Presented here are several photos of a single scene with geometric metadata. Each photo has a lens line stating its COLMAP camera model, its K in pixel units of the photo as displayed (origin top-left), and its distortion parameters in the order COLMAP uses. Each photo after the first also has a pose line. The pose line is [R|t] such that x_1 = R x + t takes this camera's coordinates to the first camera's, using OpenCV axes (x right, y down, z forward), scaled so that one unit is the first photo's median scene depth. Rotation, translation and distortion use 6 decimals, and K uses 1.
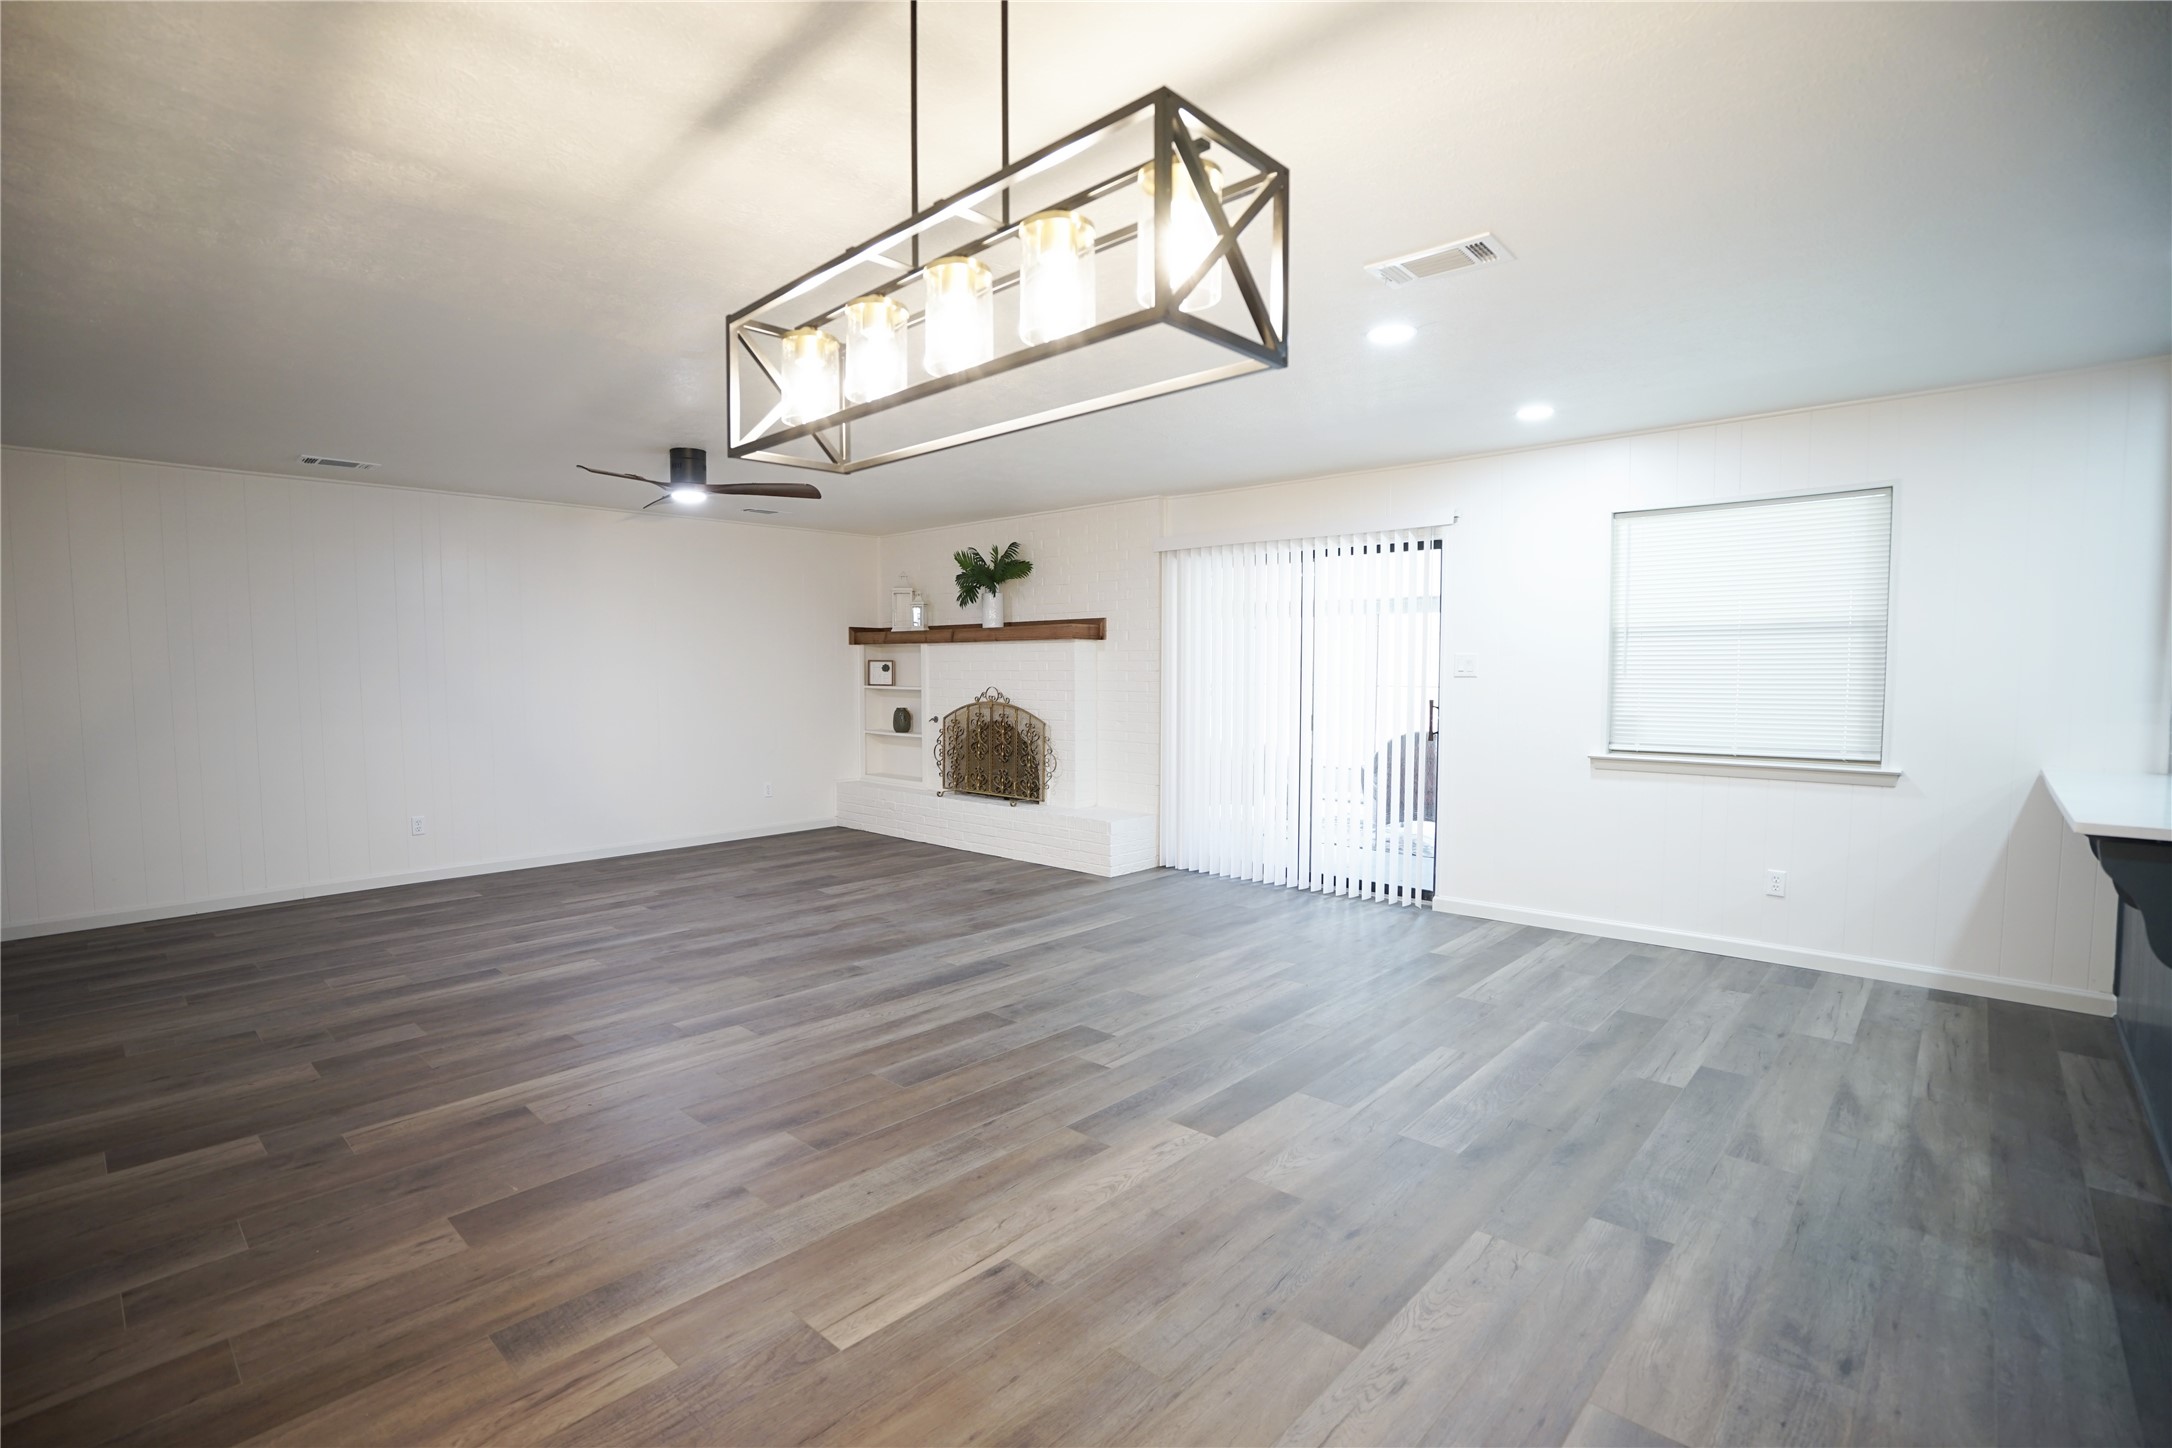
lens RADIAL K [[1001.5, 0, 1074.4], [0, 1001.5, 726.1], [0, 0, 1]] dist [-0.058481, 0.024449]
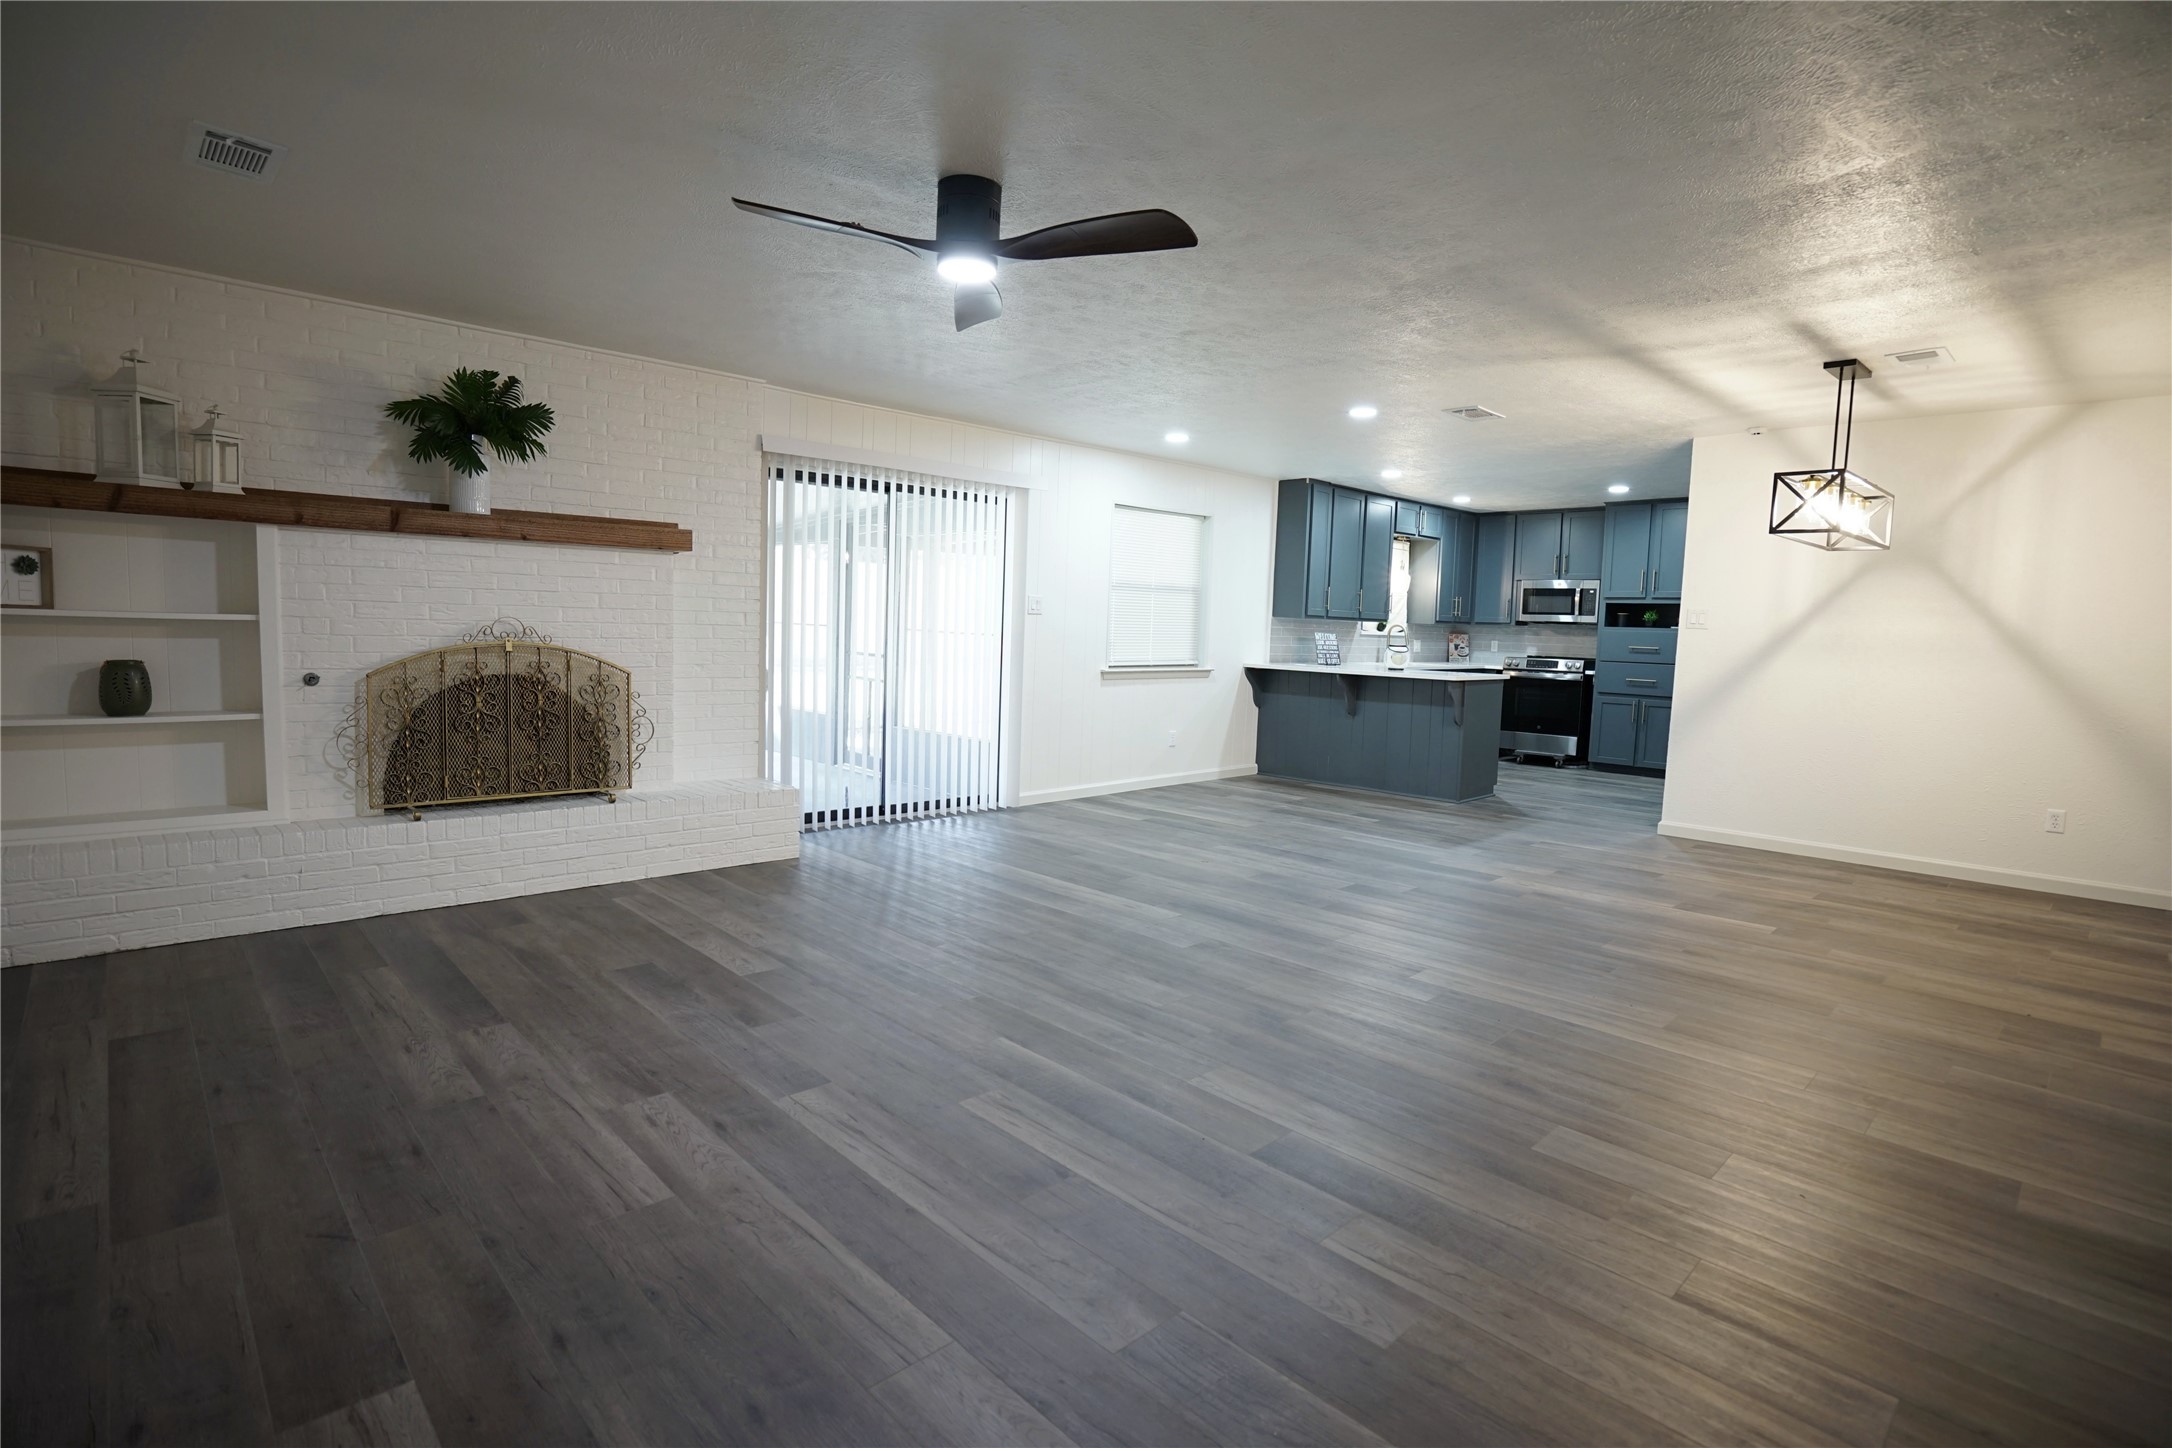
lens RADIAL K [[1047.8, 0, 1094.3], [0, 1047.8, 721.6], [0, 0, 1]] dist [-0.062434, 0.030018]
pose [[0.051225, -0.093916, 0.994261, -0.702698], [0.024440, 0.995388, 0.092763, -0.026760], [-0.998388, 0.019548, 0.053284, 0.650276]]
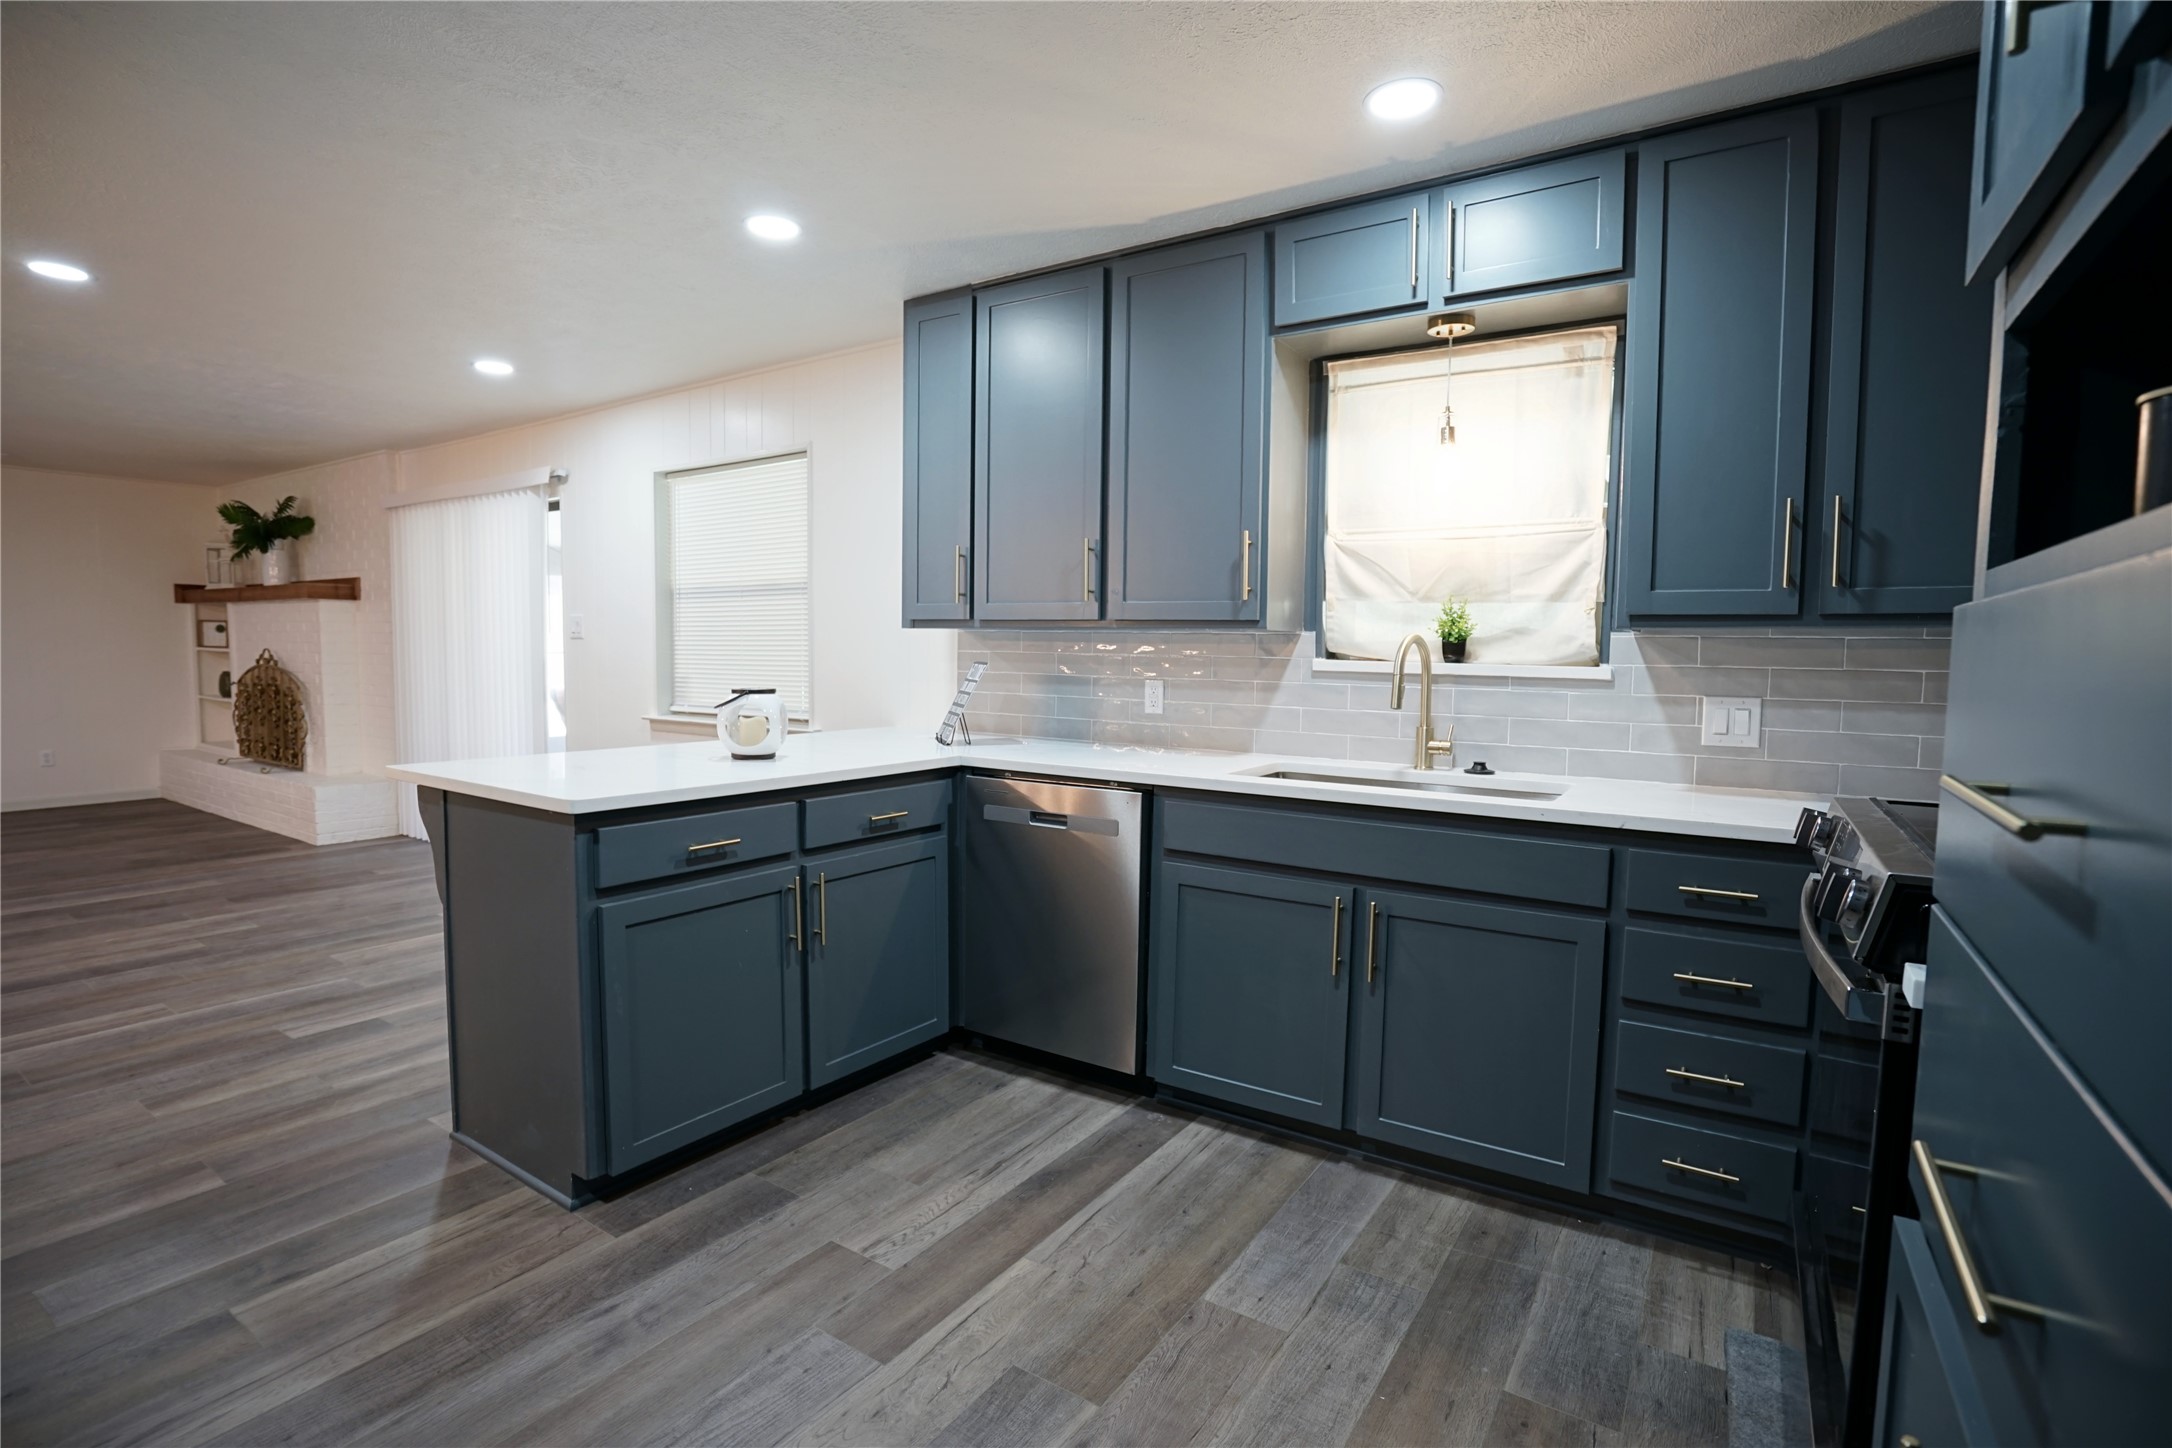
lens RADIAL K [[1026.9, 0, 1080.3], [0, 1026.9, 724.8], [0, 0, 1]] dist [-0.063206, 0.026253]
pose [[0.987216, 0.001824, 0.159375, 0.550712], [-0.005194, 0.999772, 0.020733, 0.009922], [-0.159300, -0.021296, 0.987000, -0.057438]]
